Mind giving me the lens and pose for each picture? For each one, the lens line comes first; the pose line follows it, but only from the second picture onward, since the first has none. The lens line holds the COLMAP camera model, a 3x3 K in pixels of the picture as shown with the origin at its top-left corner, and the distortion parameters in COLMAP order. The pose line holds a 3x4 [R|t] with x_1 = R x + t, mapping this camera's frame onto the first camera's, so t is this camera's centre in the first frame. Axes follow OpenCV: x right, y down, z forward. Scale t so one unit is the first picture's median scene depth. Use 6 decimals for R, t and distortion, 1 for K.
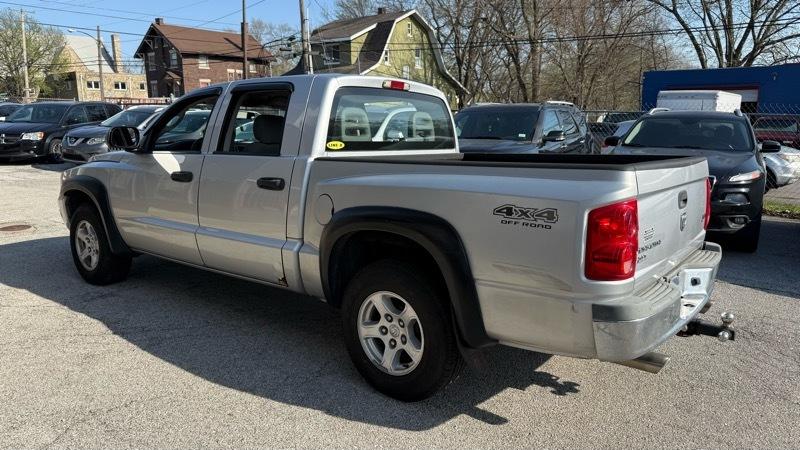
lens RADIAL K [[588.1, 0, 400.0], [0, 588.1, 225.0], [0, 0, 1]] dist [-0.006599, -0.000181]
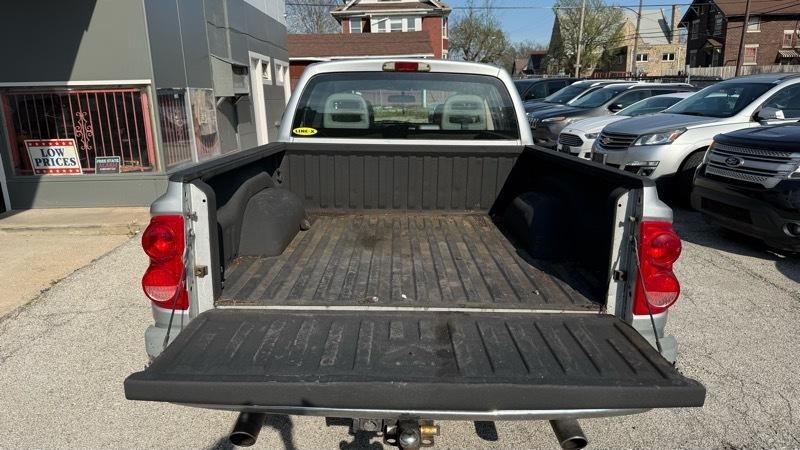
lens RADIAL K [[588.1, 0, 400.0], [0, 588.1, 225.0], [0, 0, 1]] dist [-0.006599, -0.000181]
pose [[0.598429, 0.165229, -0.783953, 0.089087], [-0.126766, 0.985704, 0.110984, -0.011687], [0.791083, 0.032963, 0.610820, 0.054177]]
